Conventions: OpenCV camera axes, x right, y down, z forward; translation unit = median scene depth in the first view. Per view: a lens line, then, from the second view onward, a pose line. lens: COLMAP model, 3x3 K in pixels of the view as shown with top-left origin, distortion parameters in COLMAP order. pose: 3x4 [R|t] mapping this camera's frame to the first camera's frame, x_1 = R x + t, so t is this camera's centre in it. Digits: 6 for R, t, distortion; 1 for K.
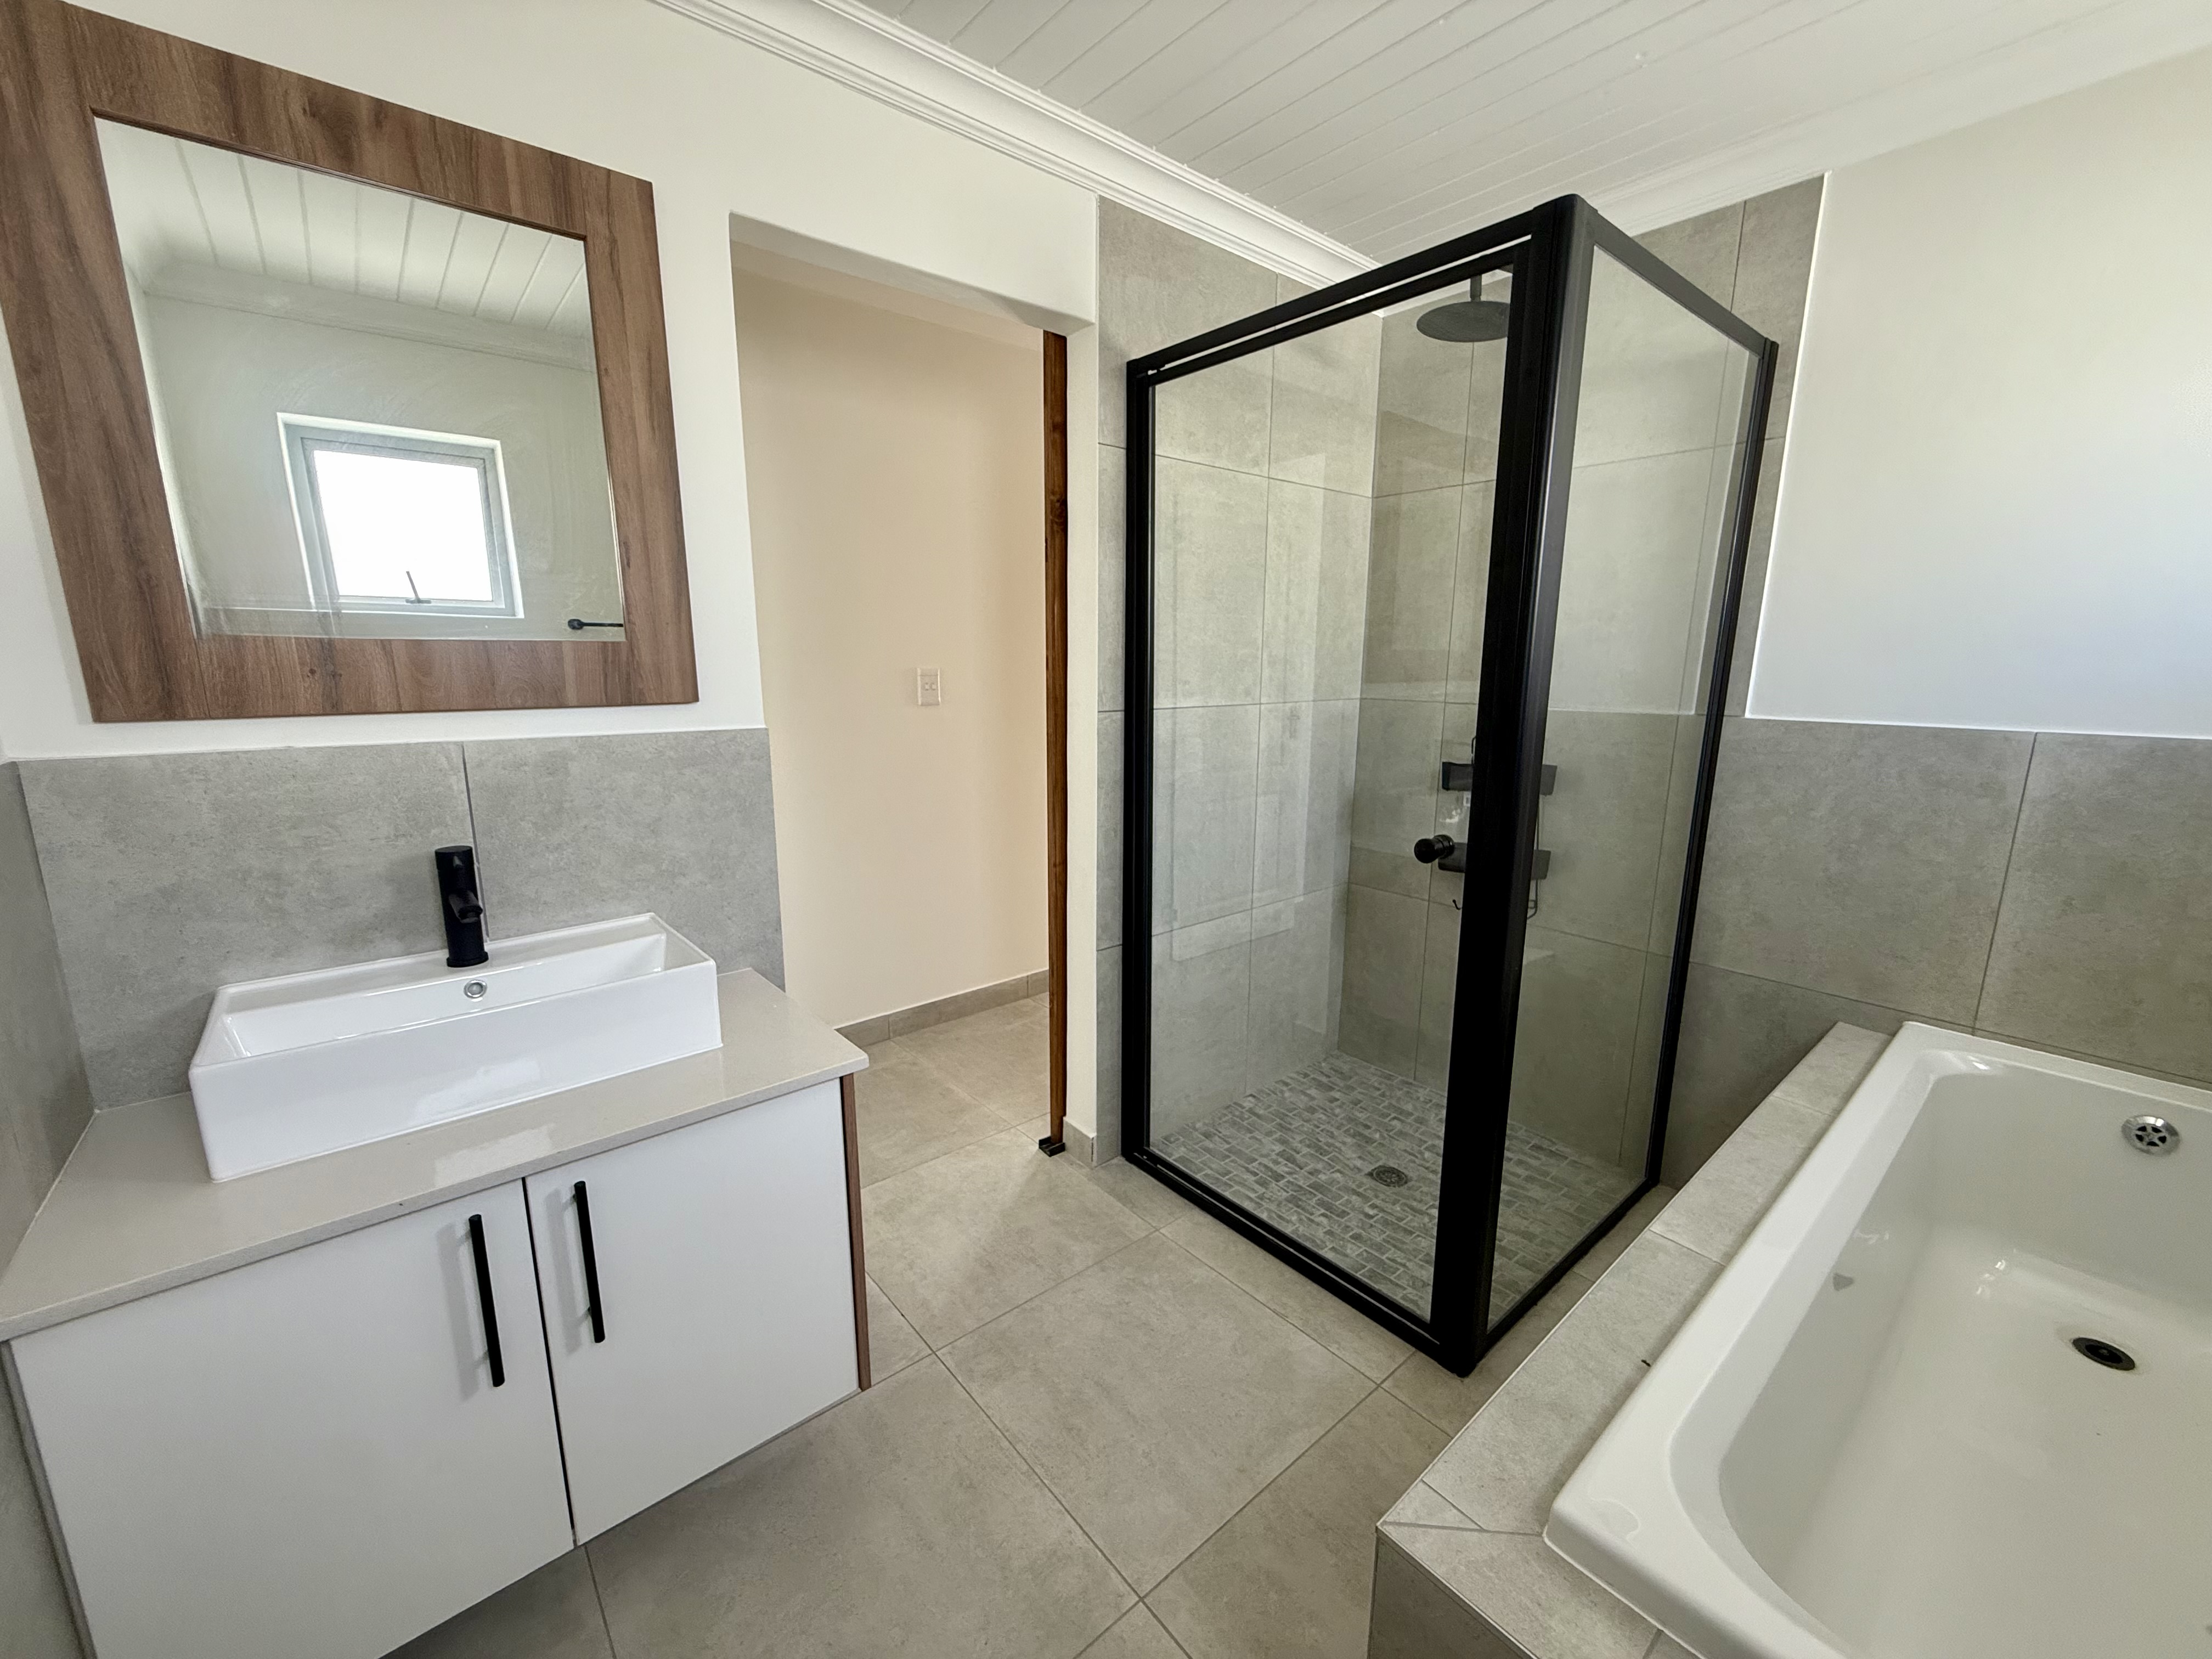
lens RADIAL K [[882.7, 0, 1101.9], [0, 882.7, 834.4], [0, 0, 1]] dist [0.000419, -0.000079]
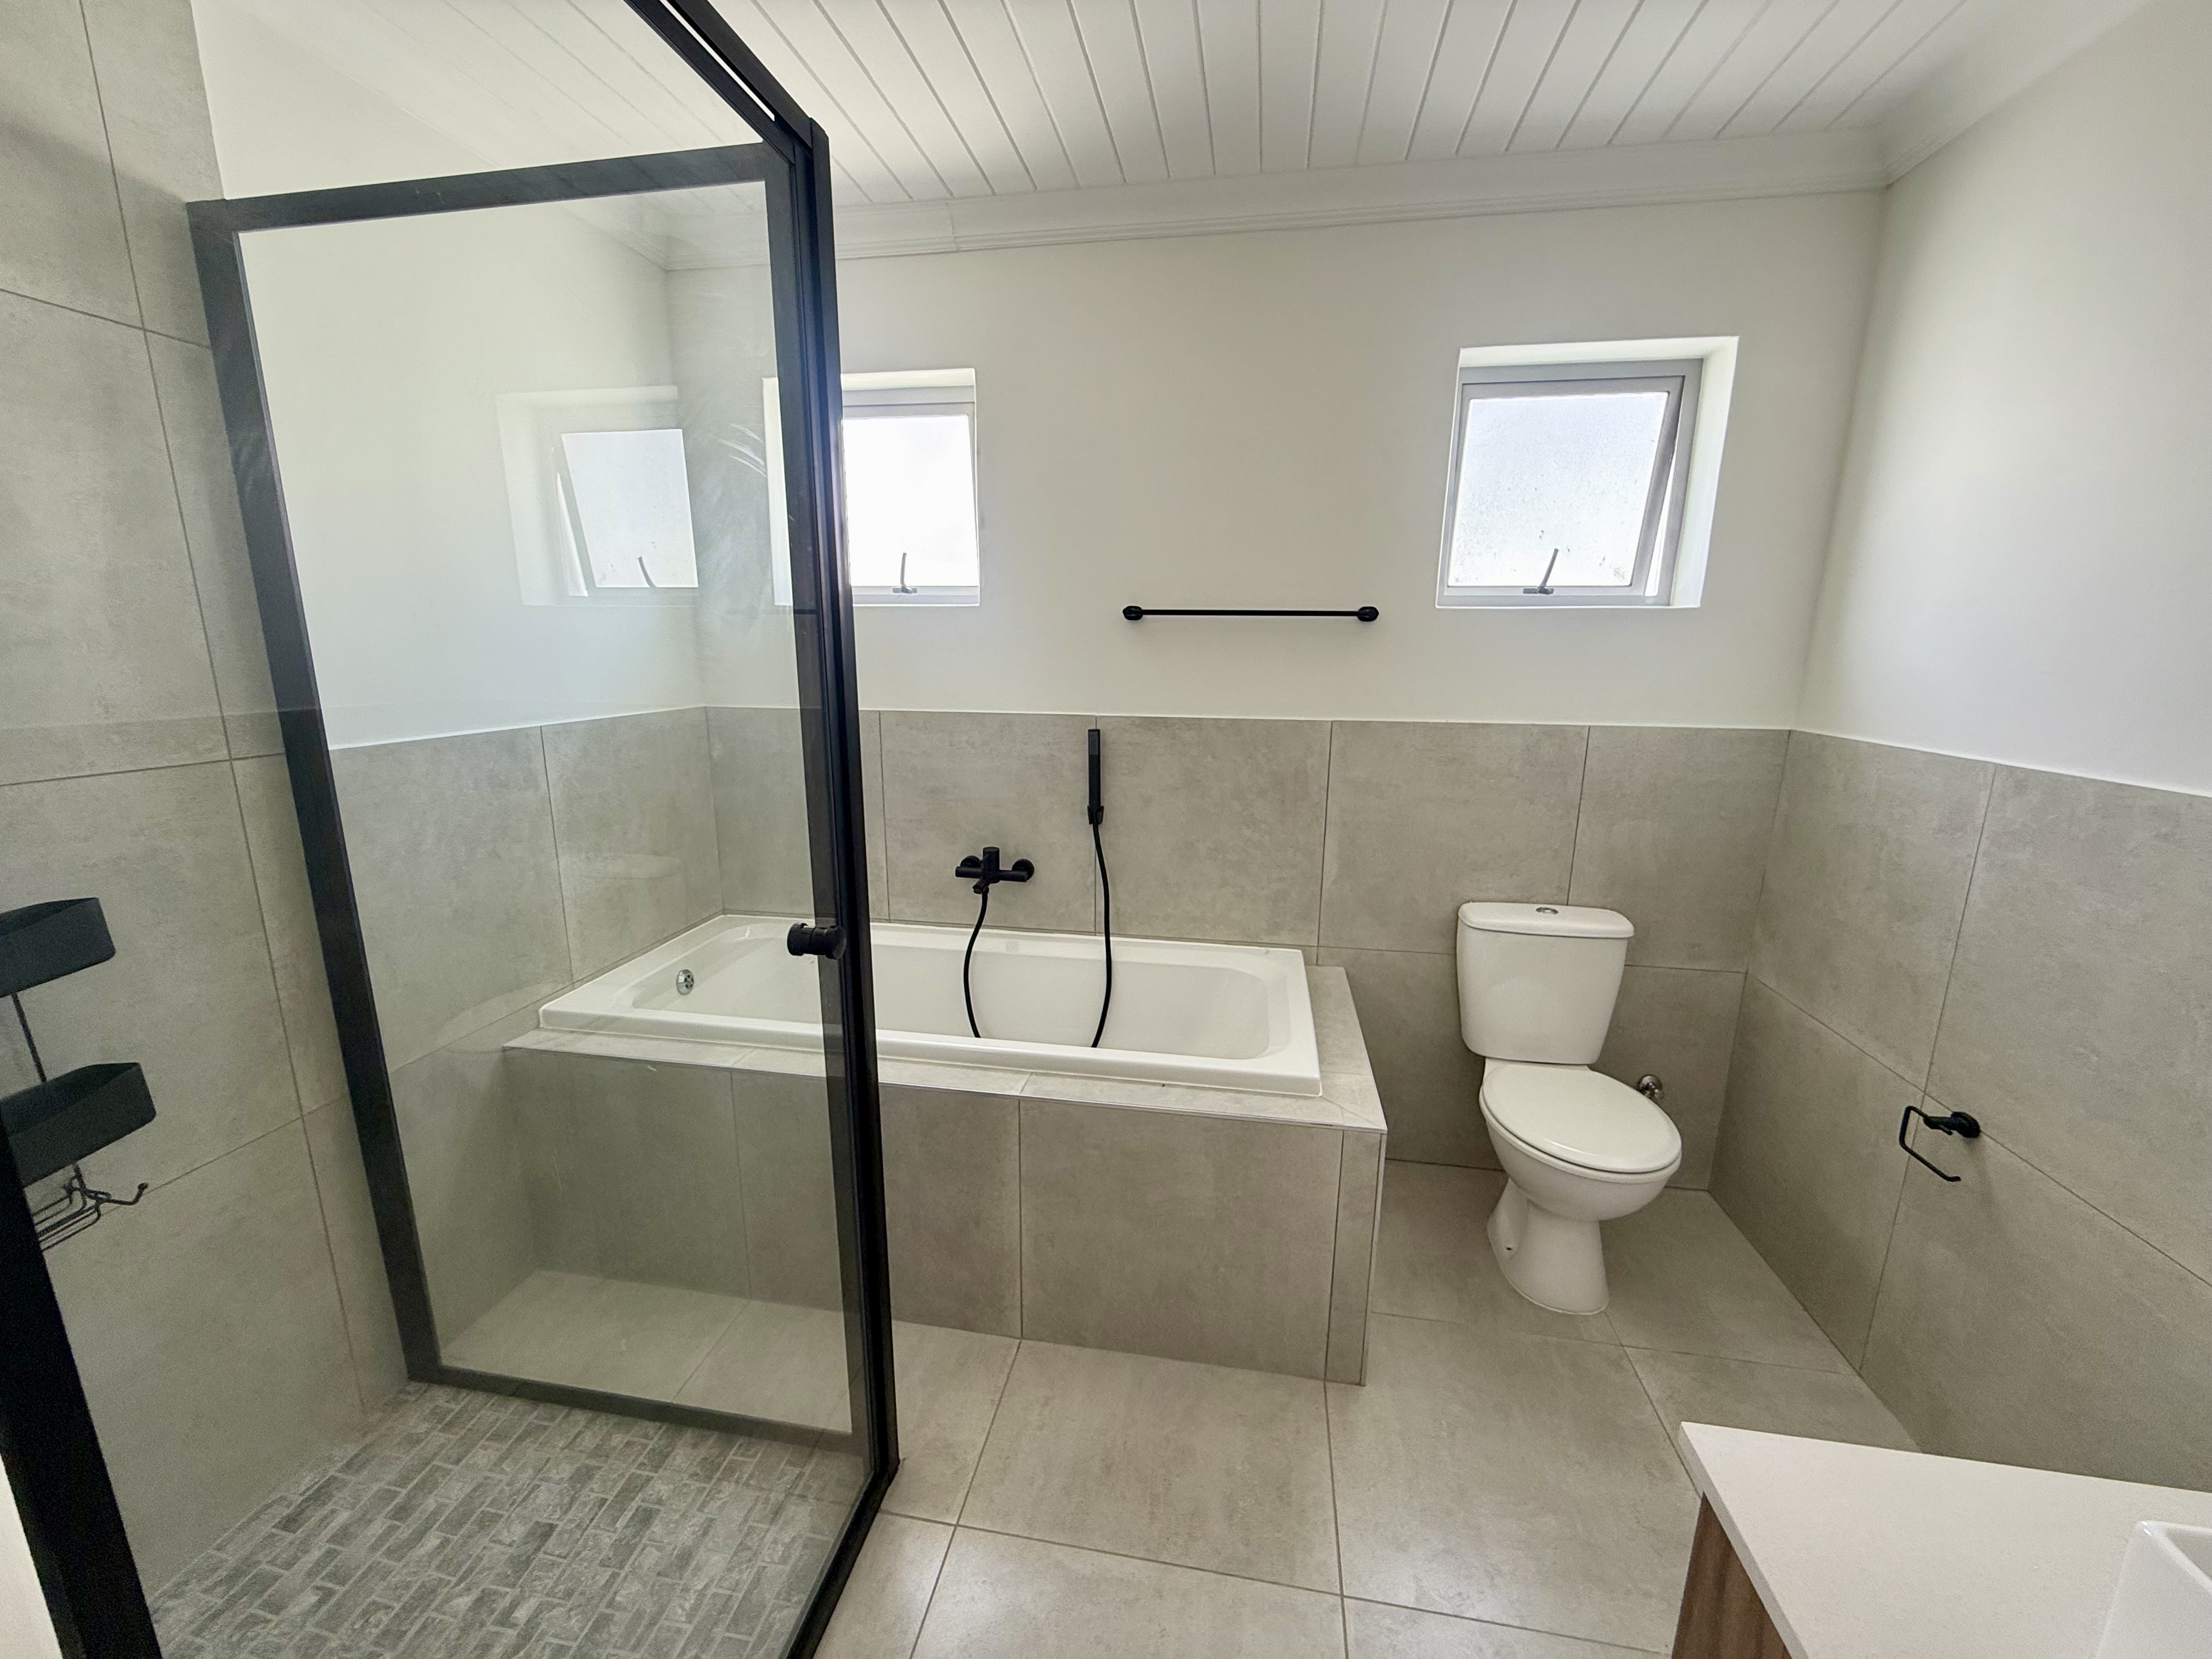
lens RADIAL K [[882.7, 0, 1101.9], [0, 882.7, 834.4], [0, 0, 1]] dist [0.000419, -0.000079]
pose [[-0.640491, -0.169074, 0.749123, -0.282758], [0.151978, 0.928267, 0.339445, -0.247363], [-0.752778, 0.331262, -0.568851, 1.075788]]
